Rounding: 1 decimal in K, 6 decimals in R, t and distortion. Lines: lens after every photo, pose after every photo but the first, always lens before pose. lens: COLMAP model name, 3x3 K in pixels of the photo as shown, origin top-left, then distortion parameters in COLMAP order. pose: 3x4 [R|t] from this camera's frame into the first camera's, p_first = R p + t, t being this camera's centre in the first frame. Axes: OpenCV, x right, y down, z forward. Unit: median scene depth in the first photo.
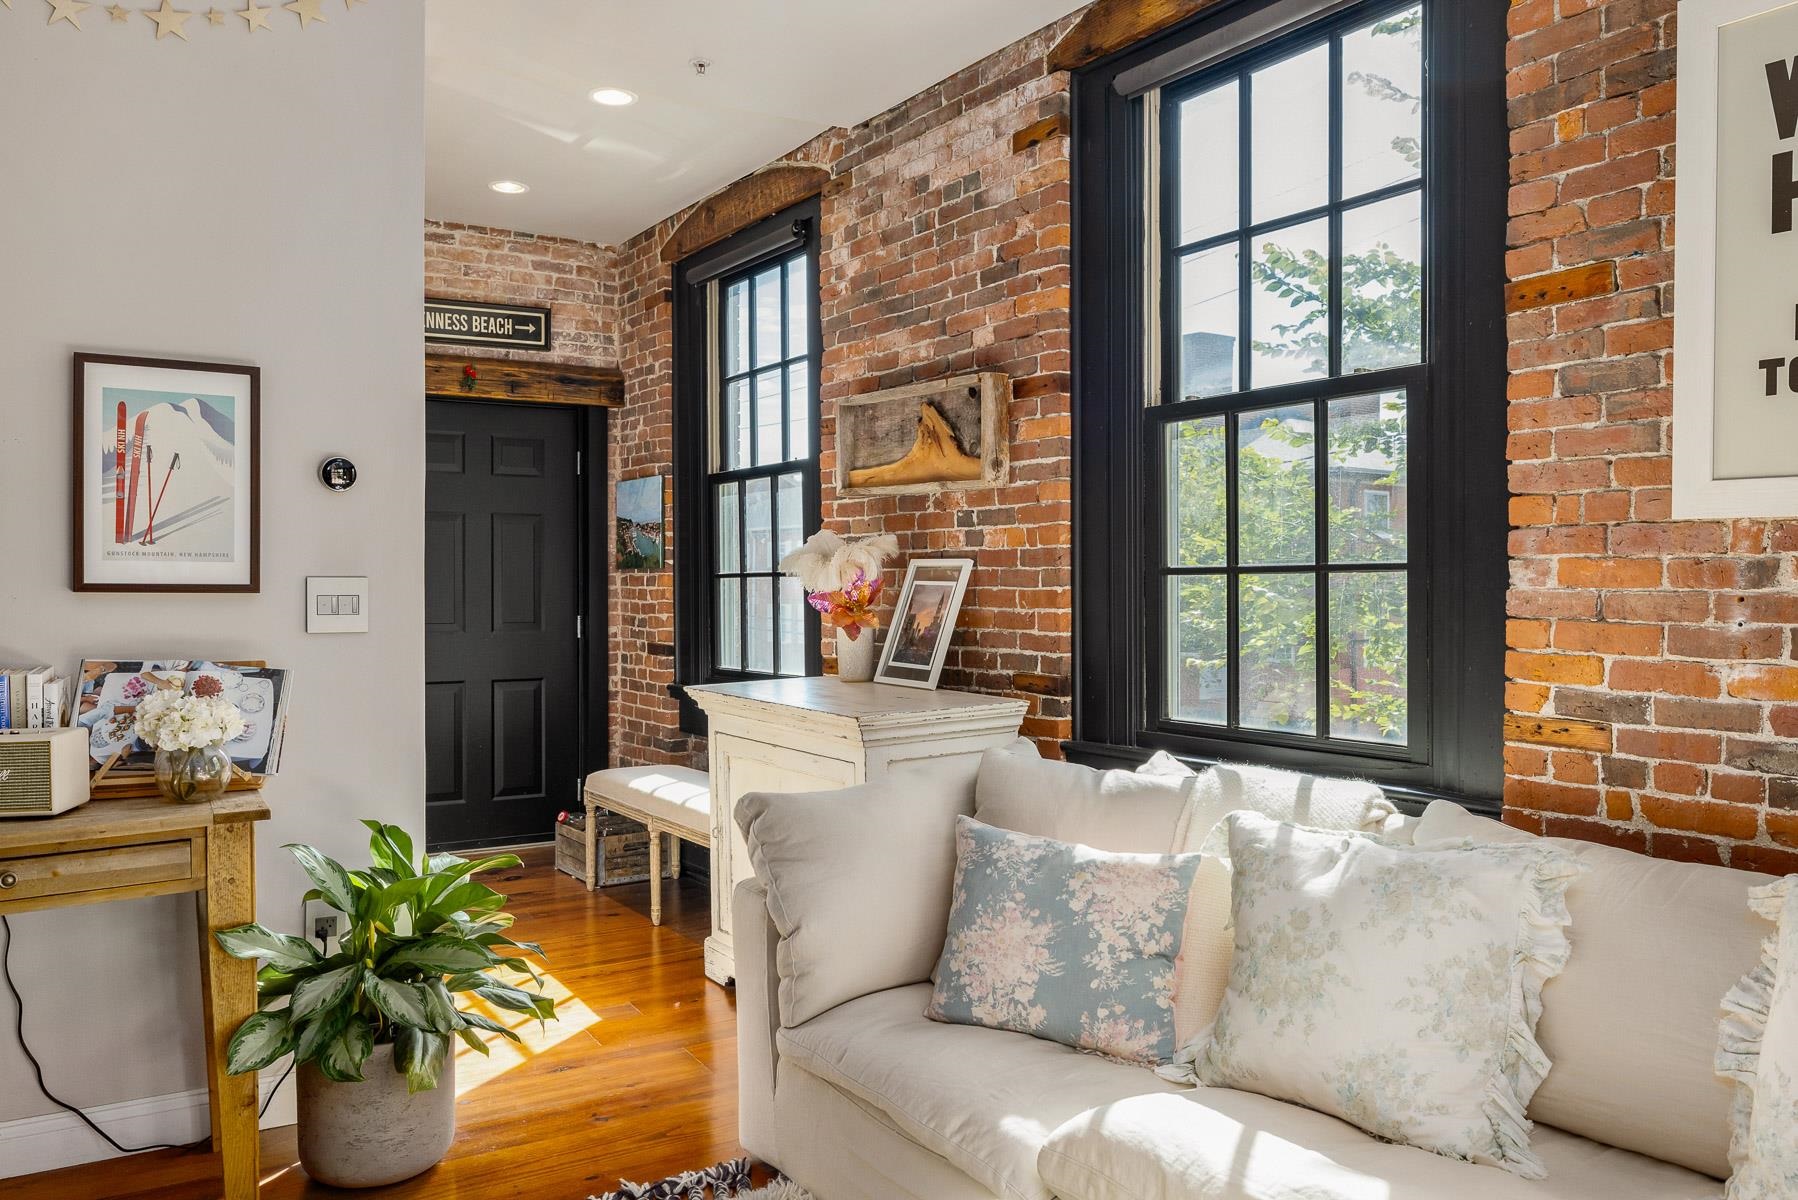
lens RADIAL K [[1330.2, 0, 899.0], [0, 1330.2, 591.4], [0, 0, 1]] dist [-0.002251, 0.004636]
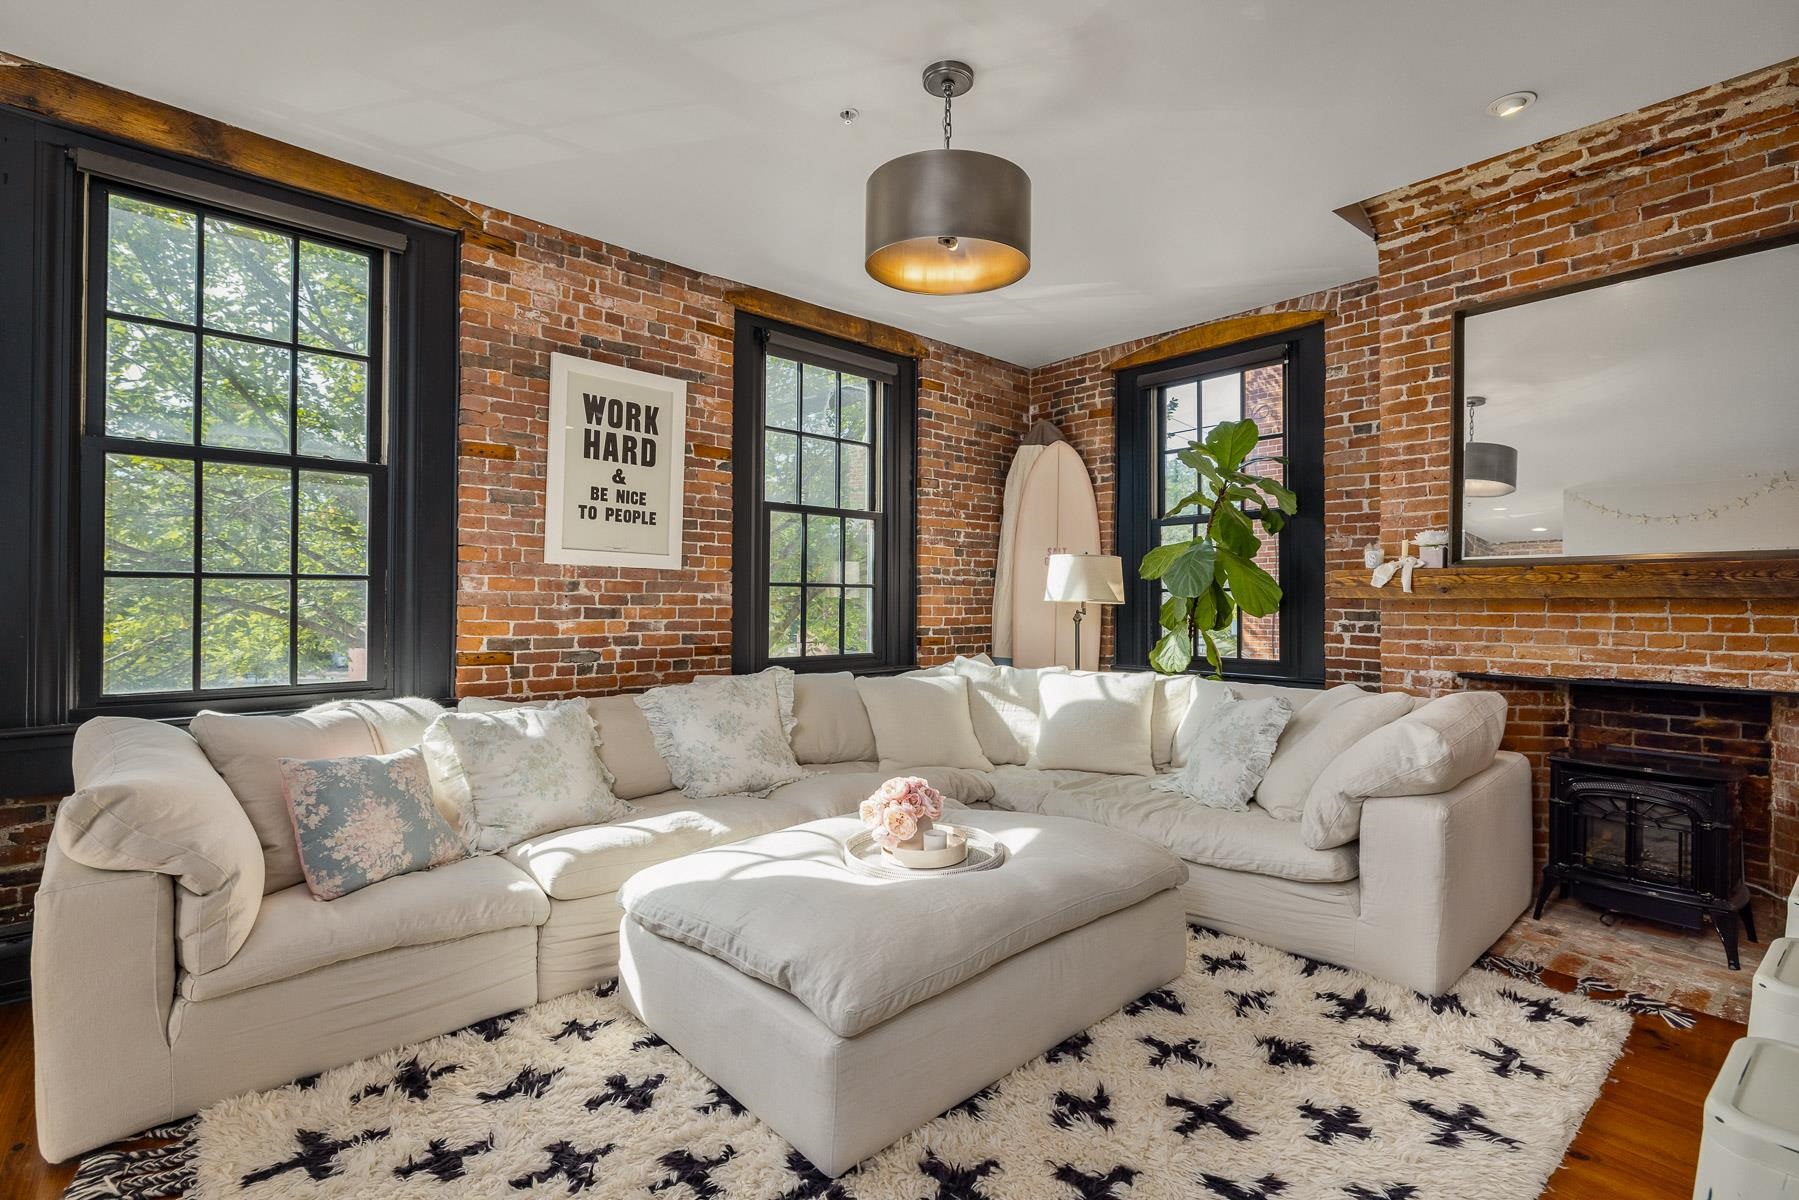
lens RADIAL K [[850.2, 0, 902.5], [0, 850.2, 594.1], [0, 0, 1]] dist [-0.006520, 0.001788]
pose [[-0.171639, 0.005757, 0.985143, -0.664255], [-0.001929, 0.999979, -0.006180, 0.006445], [-0.985158, -0.002961, -0.171624, 0.397976]]
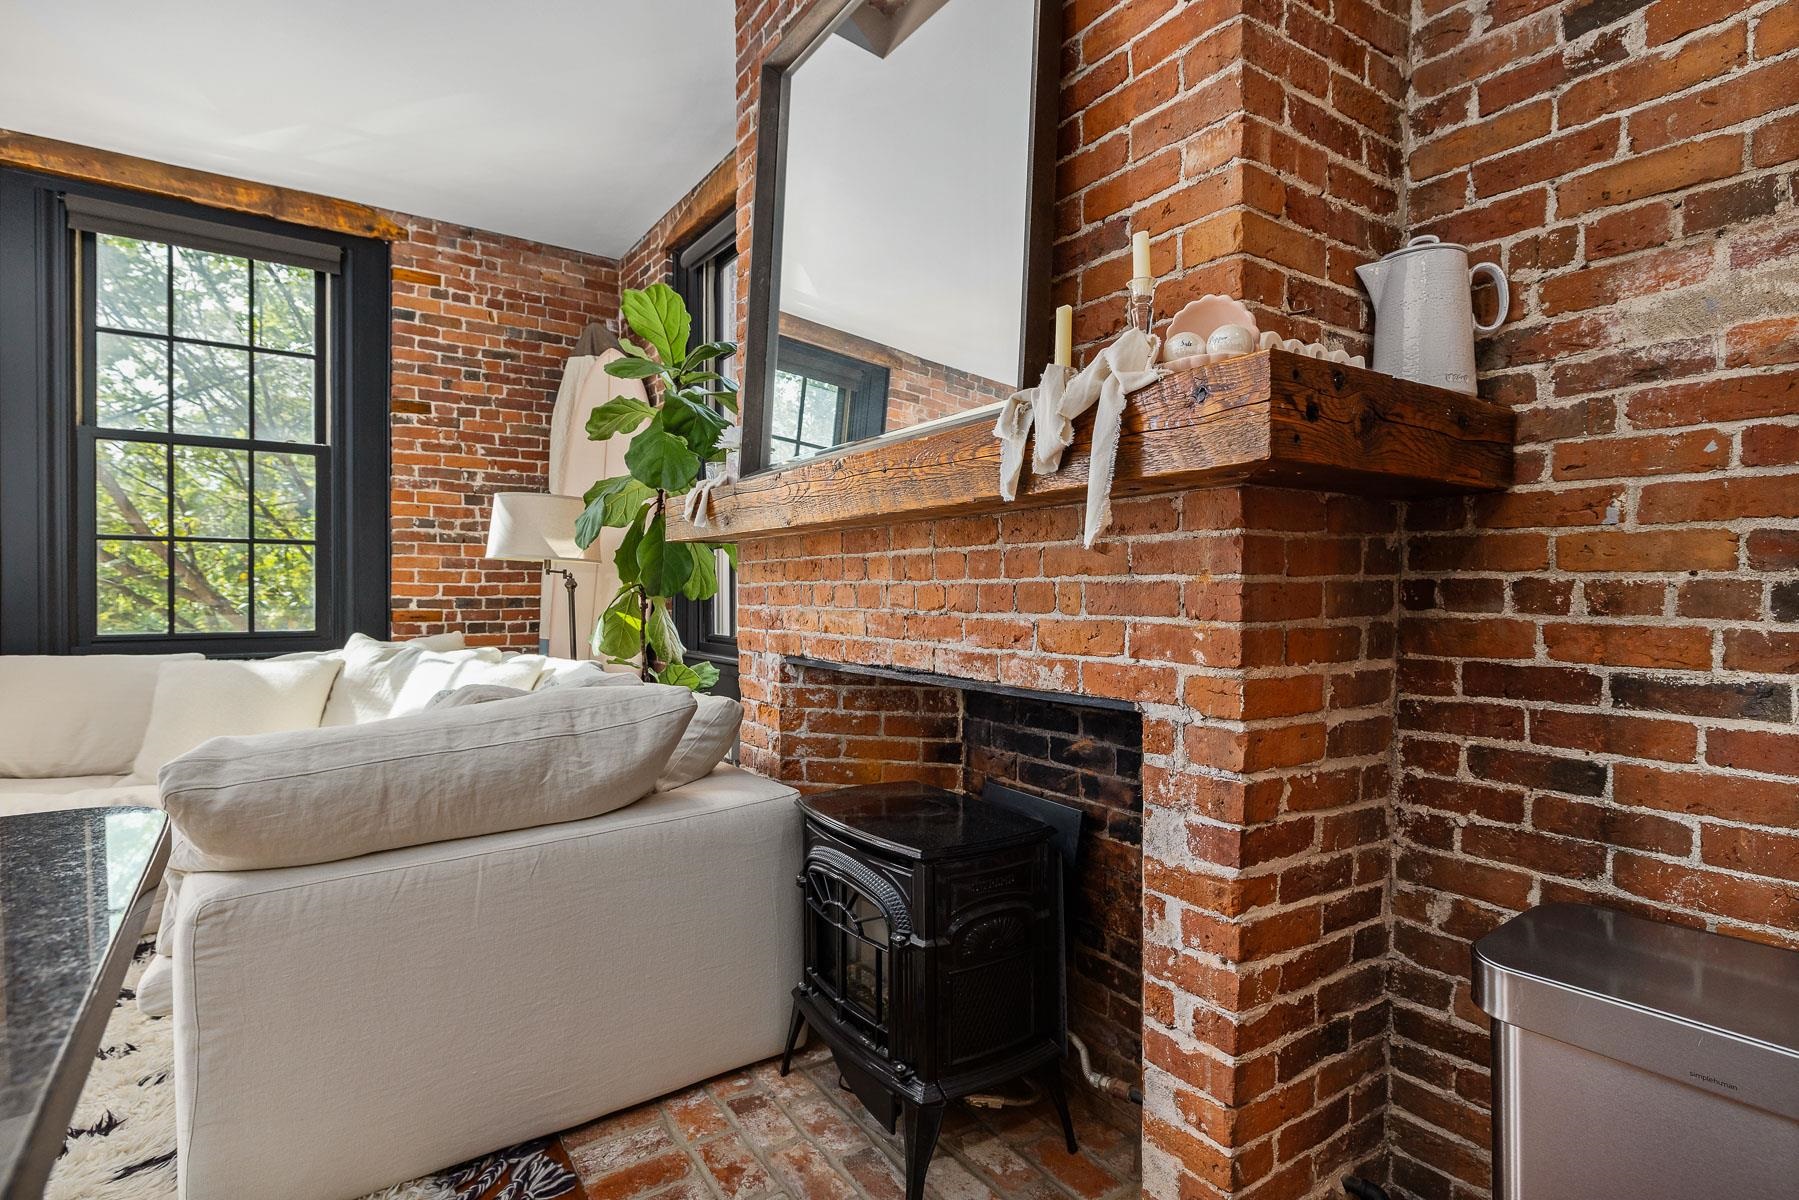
lens RADIAL K [[916.0, 0, 906.2], [0, 916.0, 594.3], [0, 0, 1]] dist [0.000767, -0.002989]
pose [[-0.067161, -0.006770, 0.997719, -0.470042], [0.000139, 0.999977, 0.006795, 0.040897], [-0.997742, 0.000595, -0.067159, -0.436786]]
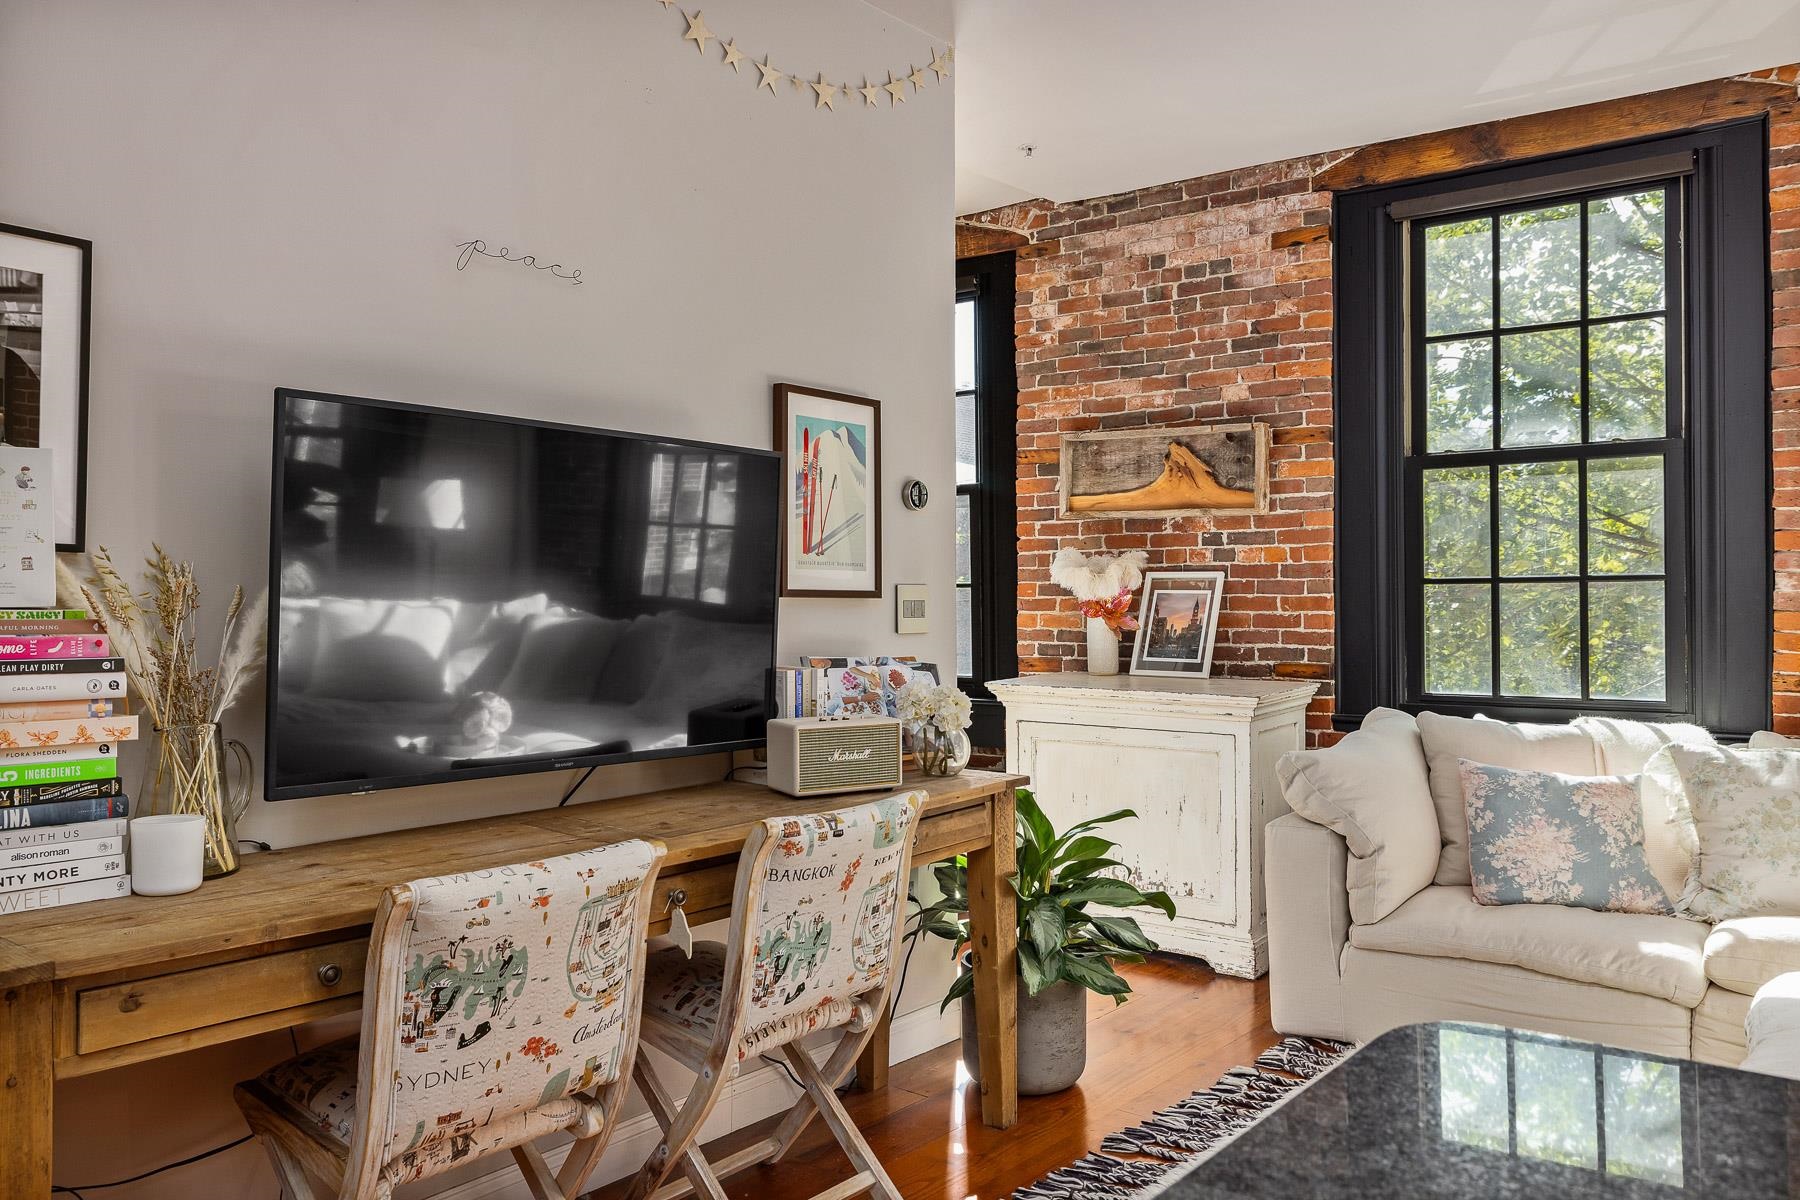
lens RADIAL K [[1331.7, 0, 904.2], [0, 1331.7, 600.2], [0, 0, 1]] dist [-0.002251, 0.004636]
pose [[0.941613, -0.003033, 0.336684, -0.706285], [0.004992, 0.999975, -0.004952, 0.007241], [-0.336660, 0.006344, 0.941605, -0.069905]]
